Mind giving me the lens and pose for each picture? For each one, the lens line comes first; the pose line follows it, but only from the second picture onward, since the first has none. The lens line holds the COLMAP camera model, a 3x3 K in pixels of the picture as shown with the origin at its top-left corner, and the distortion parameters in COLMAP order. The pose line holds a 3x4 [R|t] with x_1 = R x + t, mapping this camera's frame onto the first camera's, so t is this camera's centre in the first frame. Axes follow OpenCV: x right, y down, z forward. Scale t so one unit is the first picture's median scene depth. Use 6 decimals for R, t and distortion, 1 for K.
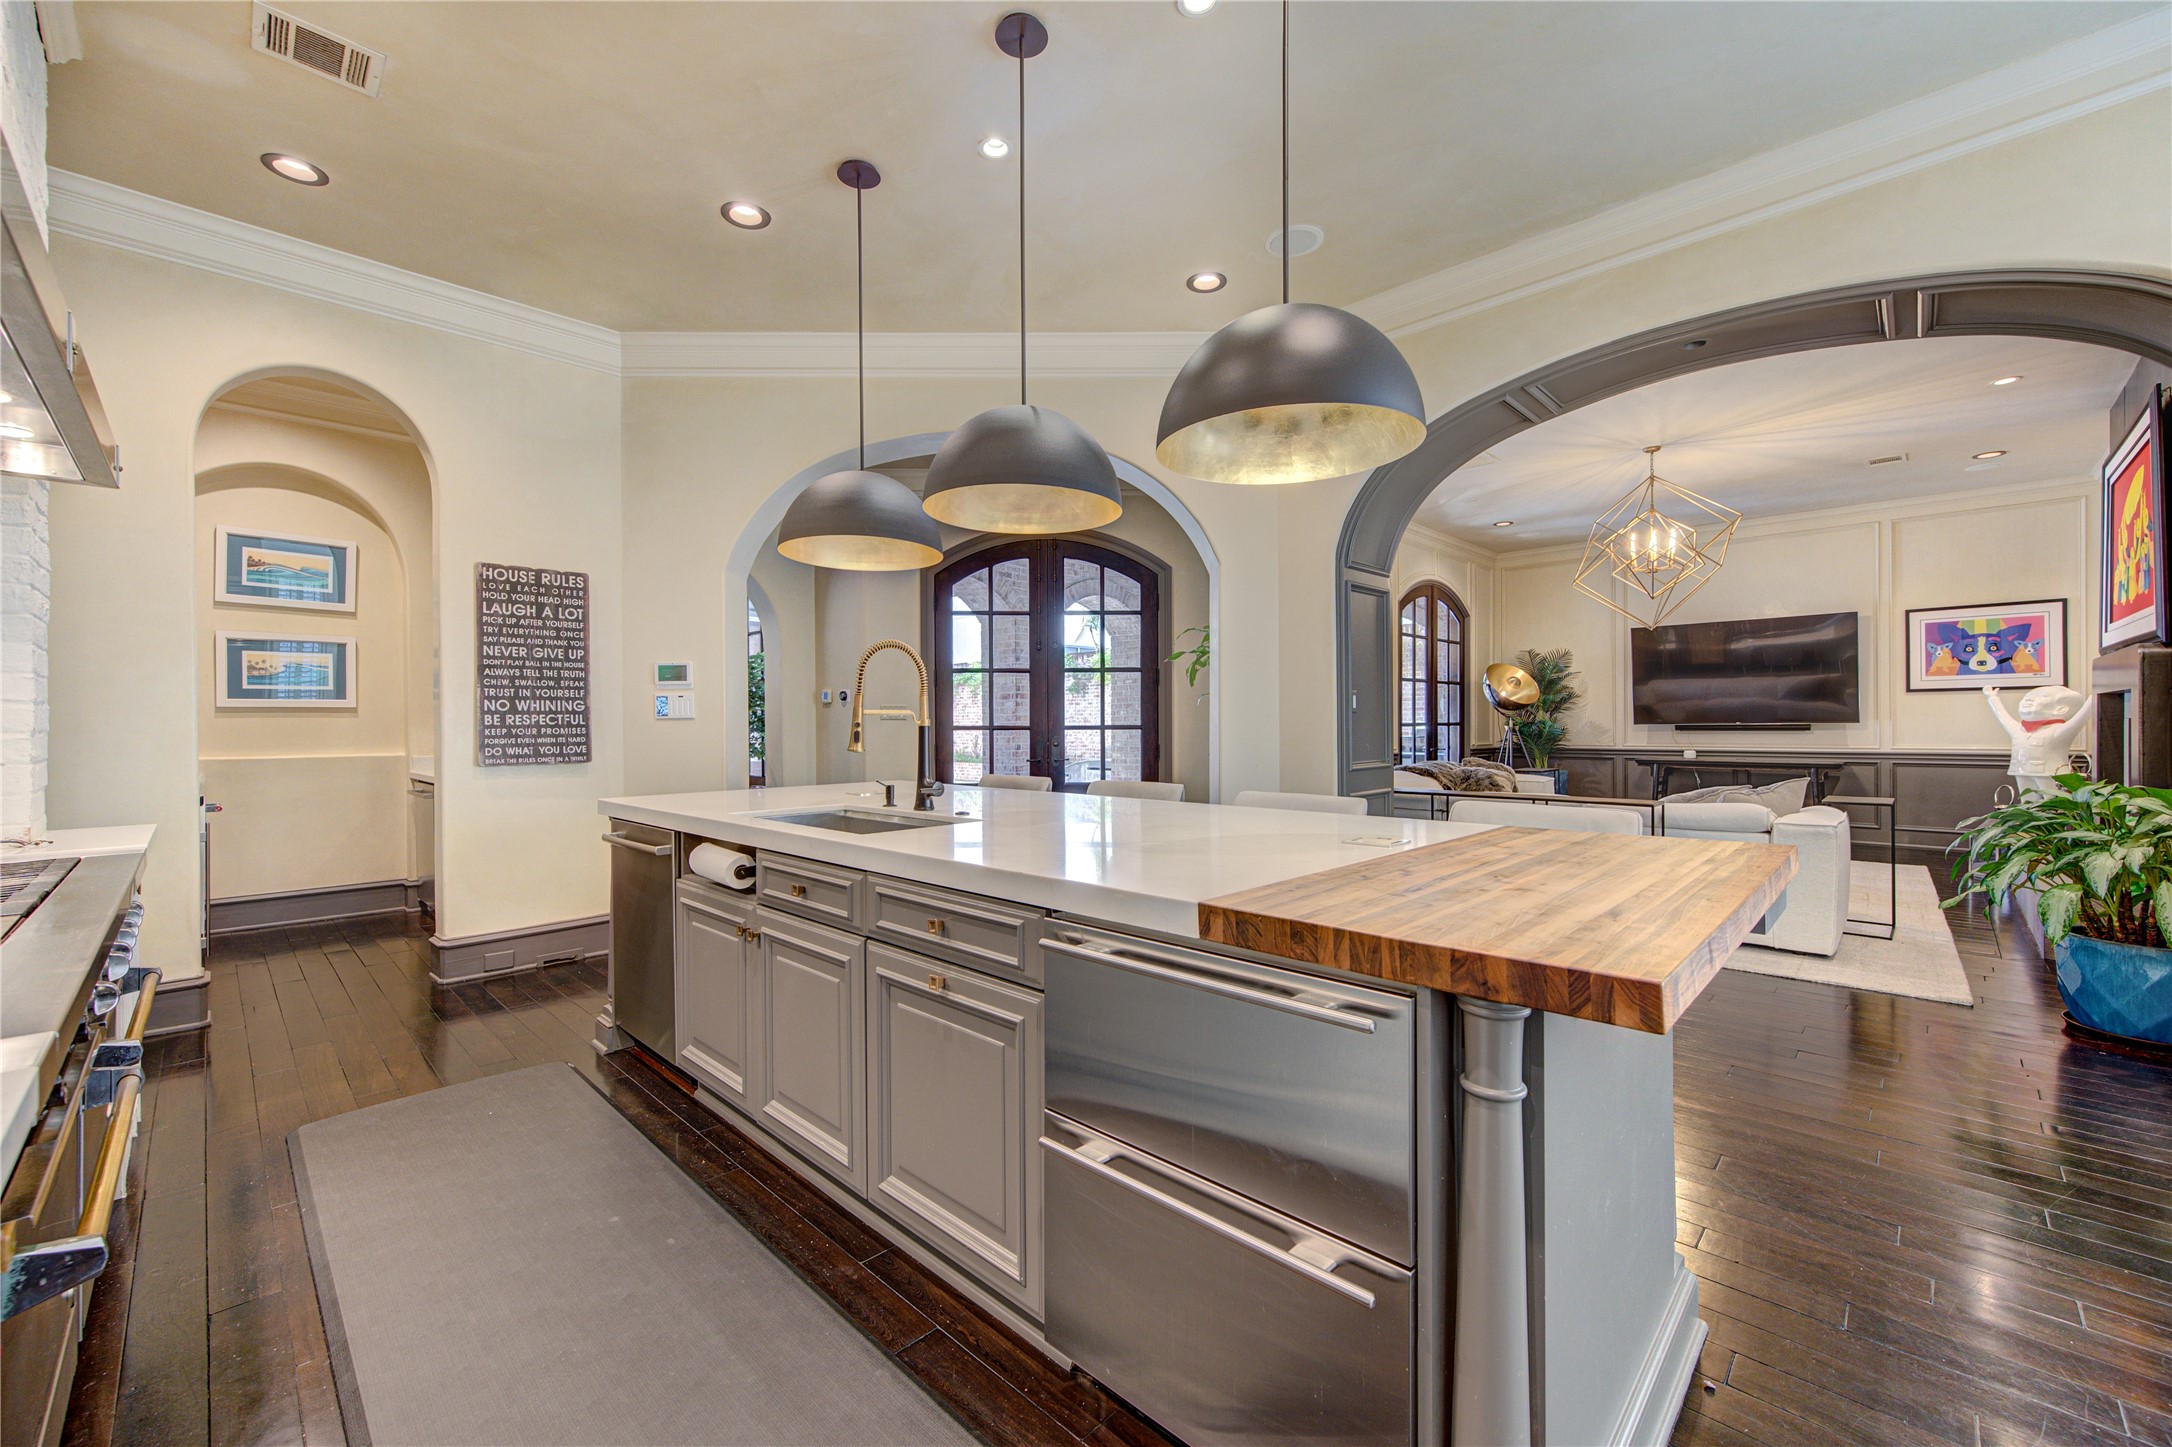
lens RADIAL K [[880.8, 0, 1103.1], [0, 880.8, 723.7], [0, 0, 1]] dist [0.001609, -0.000099]
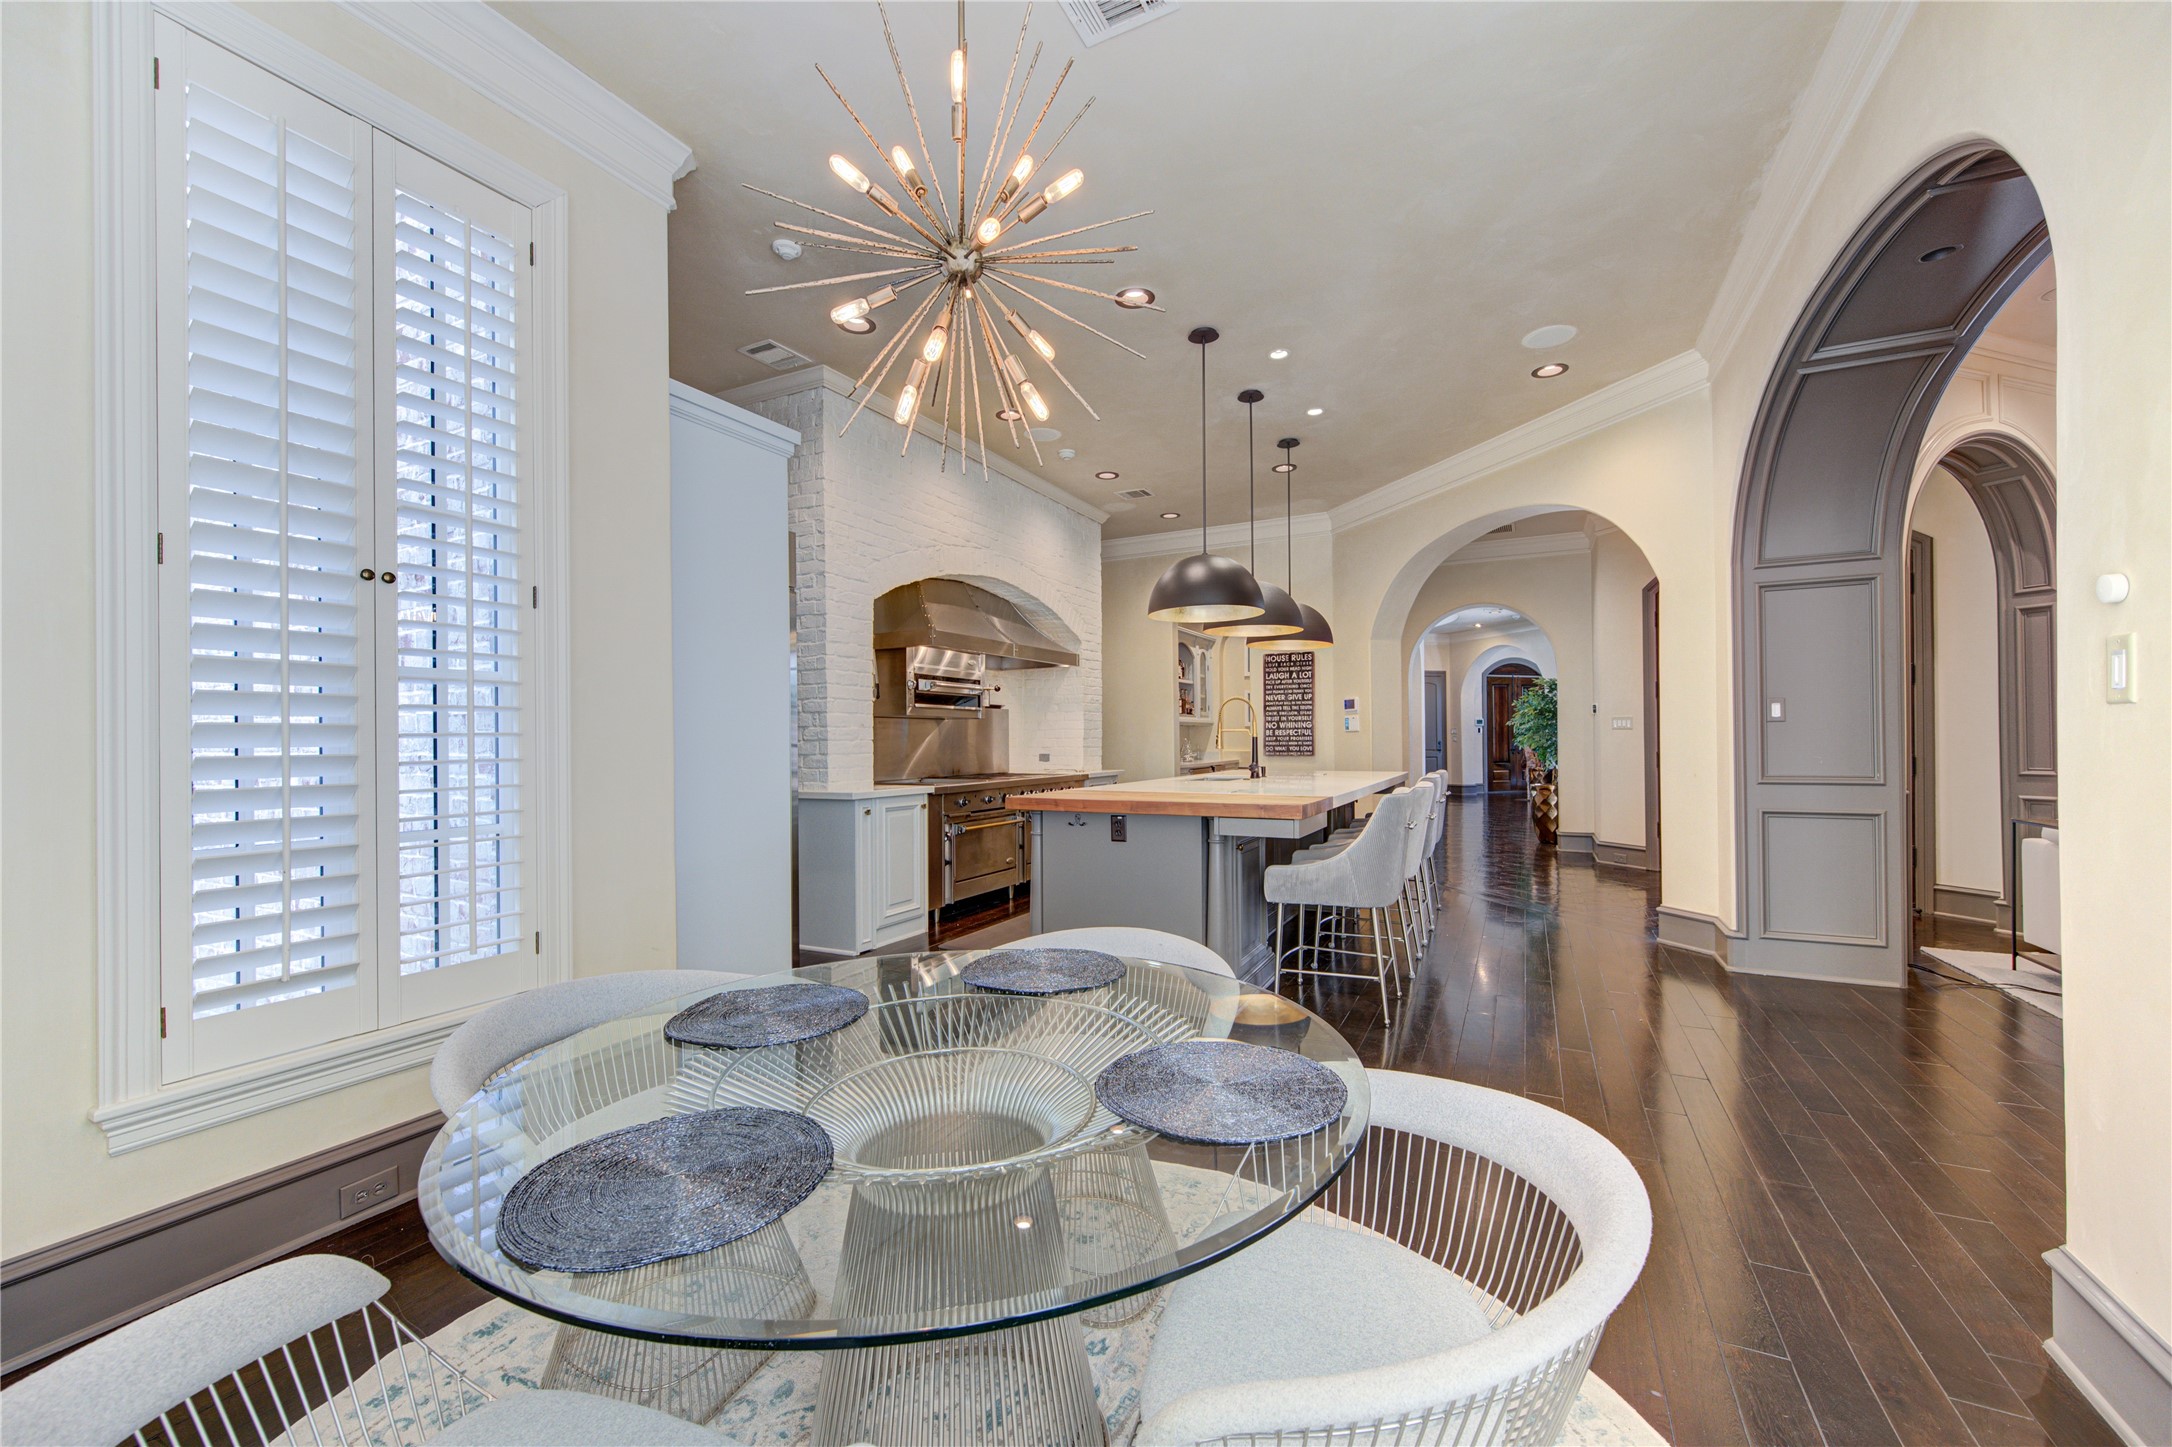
lens RADIAL K [[962.1, 0, 1093.9], [0, 962.1, 731.1], [0, 0, 1]] dist [0.001161, -0.000059]
pose [[0.281399, -0.003692, -0.959584, 1.239907], [0.006047, 0.999980, -0.002074, -0.005644], [0.959572, -0.005218, 0.281416, 0.010284]]
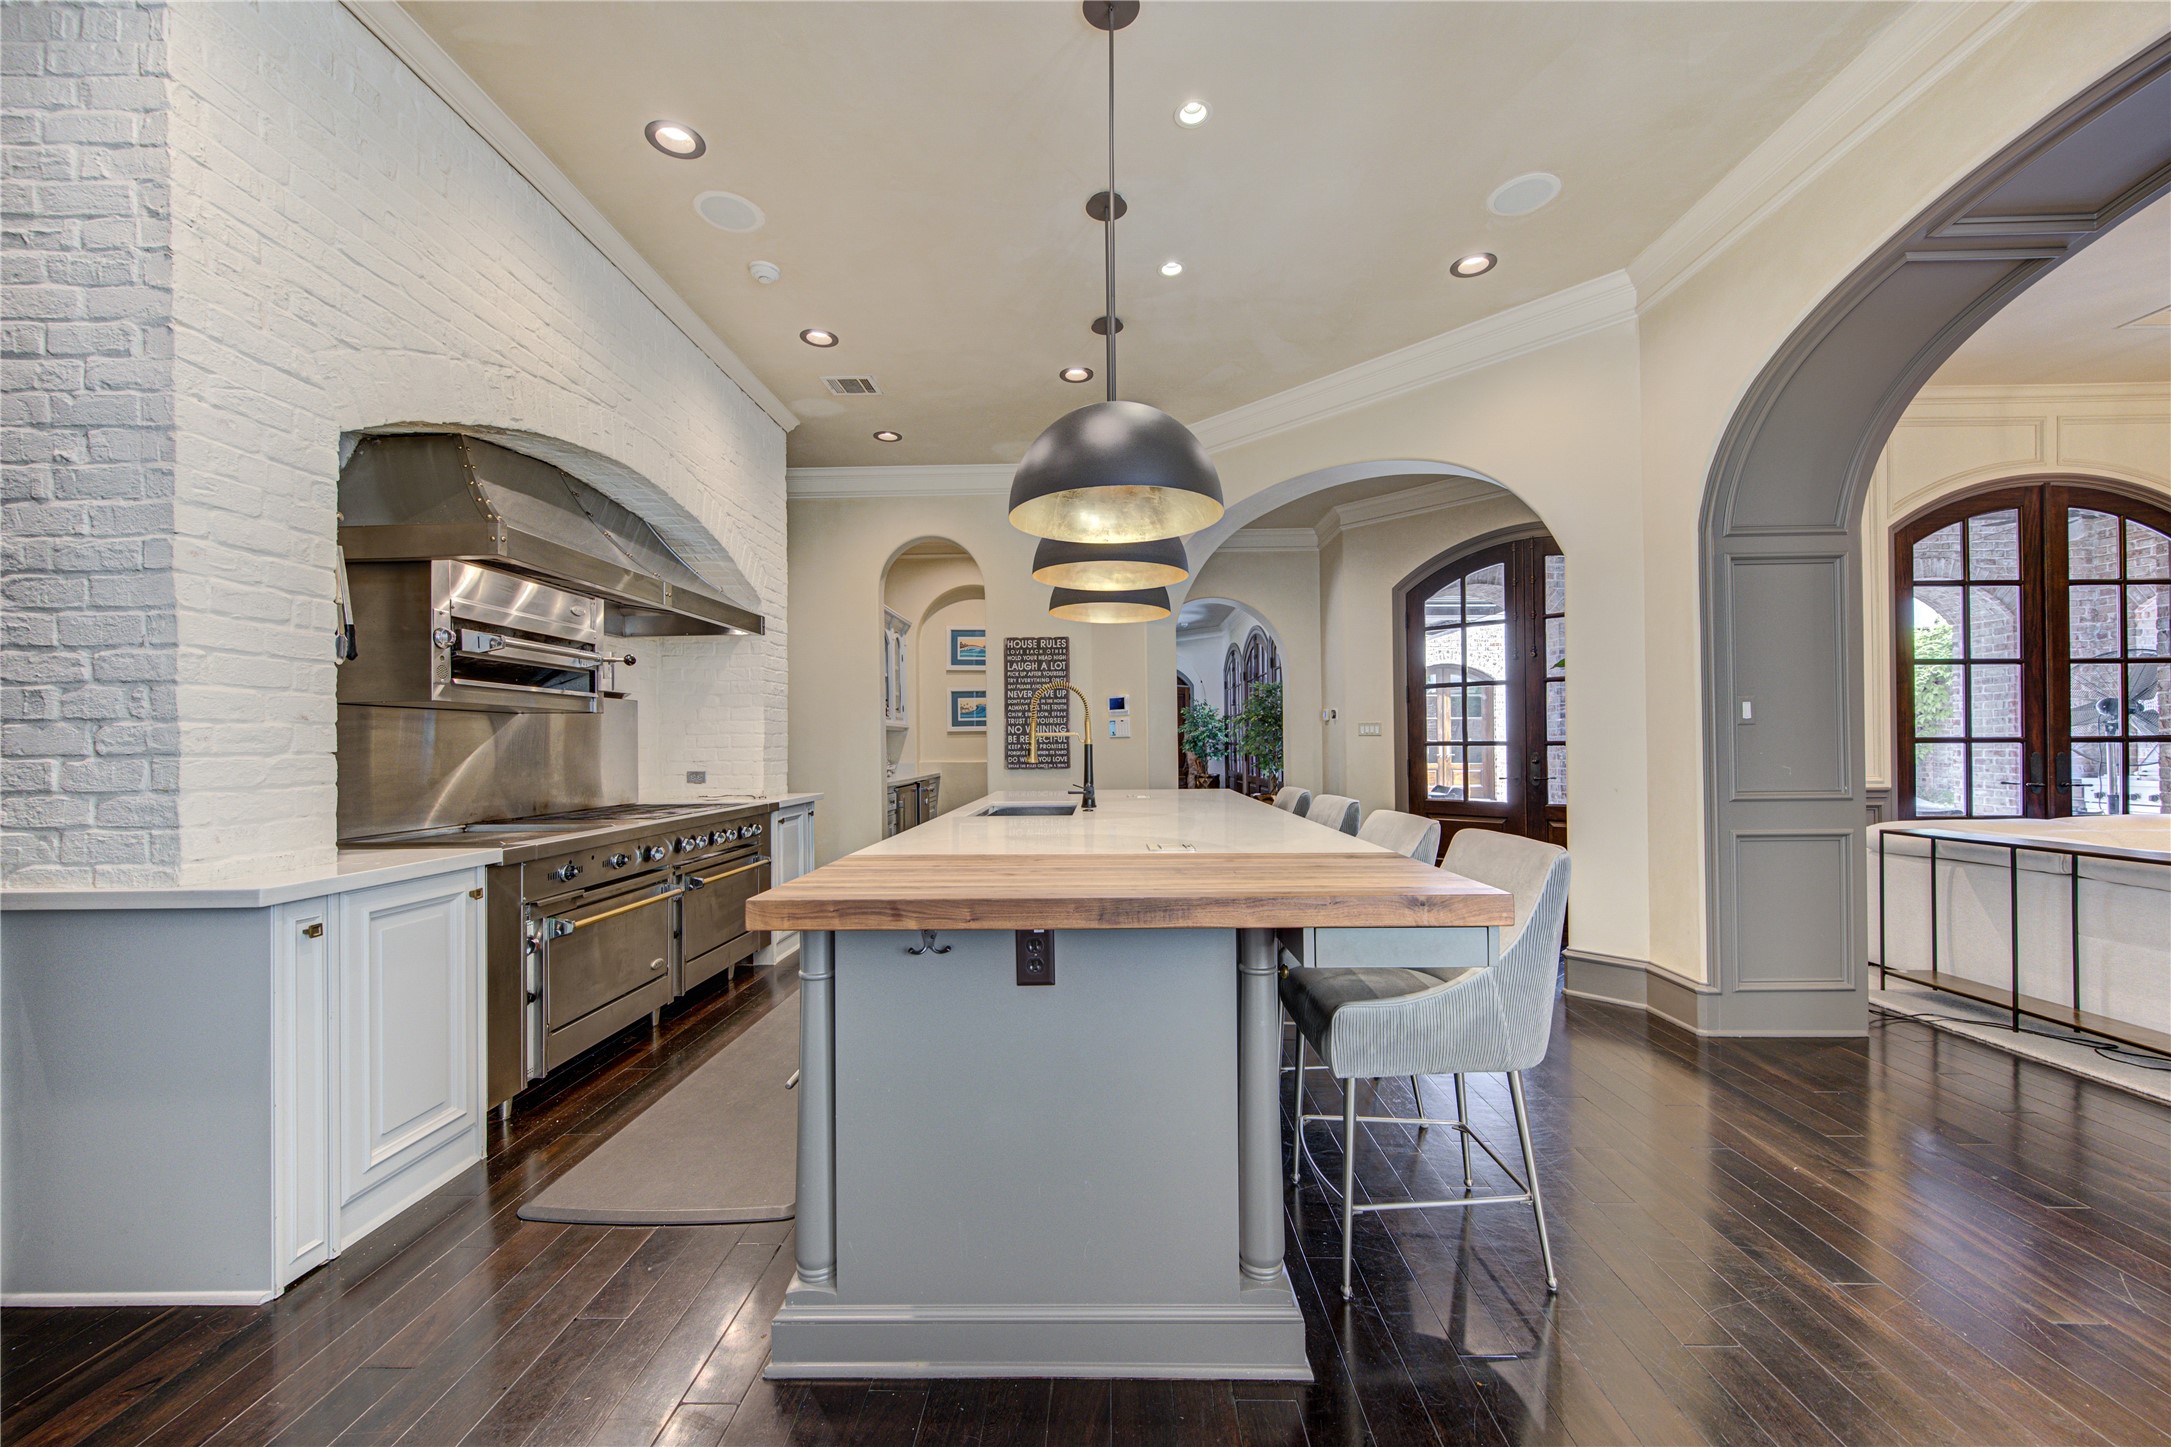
lens RADIAL K [[892.2, 0, 1120.0], [0, 892.2, 736.9], [0, 0, 1]] dist [0.001481, -0.000245]
pose [[0.680671, -0.005660, -0.732567, 0.552292], [0.005631, 0.999981, -0.002495, -0.003301], [0.732568, -0.002427, 0.680690, 0.075734]]
